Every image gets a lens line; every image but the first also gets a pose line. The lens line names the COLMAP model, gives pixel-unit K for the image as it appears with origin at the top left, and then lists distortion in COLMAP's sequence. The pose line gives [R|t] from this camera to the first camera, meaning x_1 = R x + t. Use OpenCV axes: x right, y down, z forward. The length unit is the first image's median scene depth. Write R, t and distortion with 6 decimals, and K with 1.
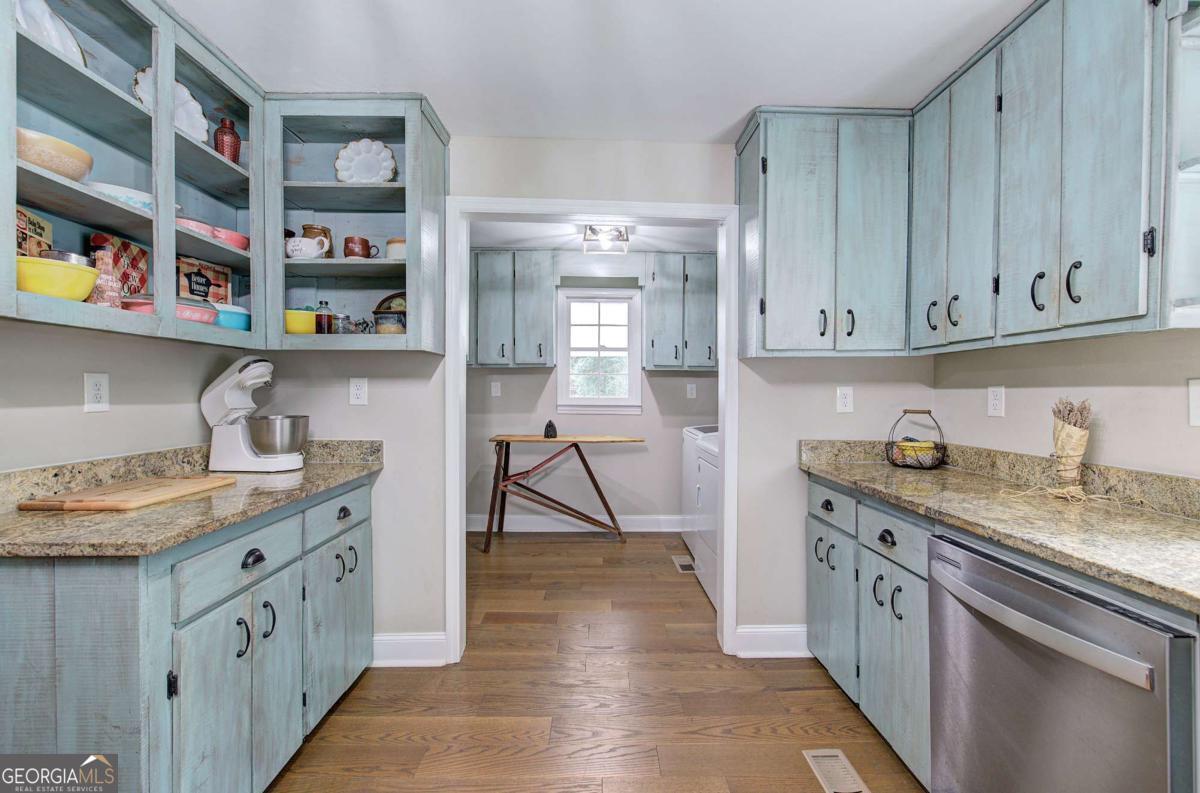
lens RADIAL K [[510.4, 0, 604.3], [0, 510.4, 396.1], [0, 0, 1]] dist [-0.001043, 0.001124]
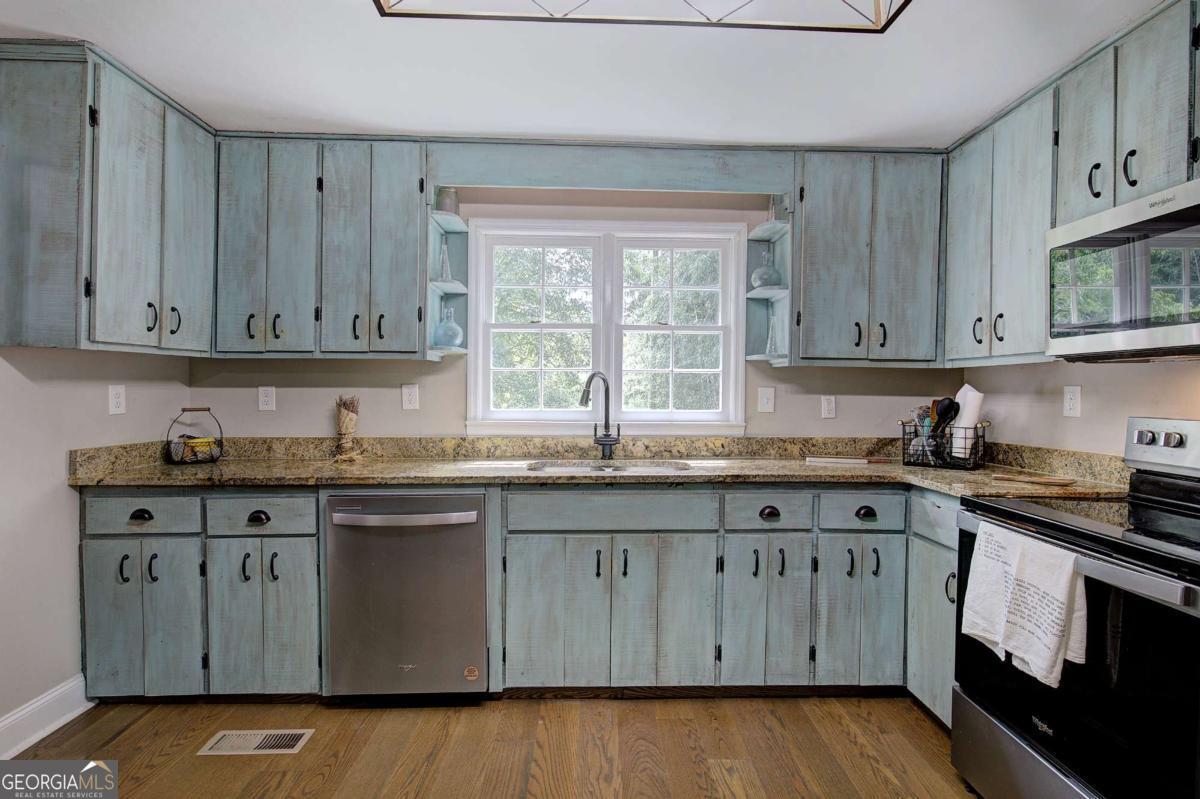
lens RADIAL K [[591.8, 0, 605.3], [0, 591.8, 396.6], [0, 0, 1]] dist [0.001712, 0.000238]
pose [[-0.020123, -0.013507, 0.999706, -0.697246], [0.004055, 0.999899, 0.013591, -0.010767], [-0.999789, 0.004327, -0.020066, 0.205858]]
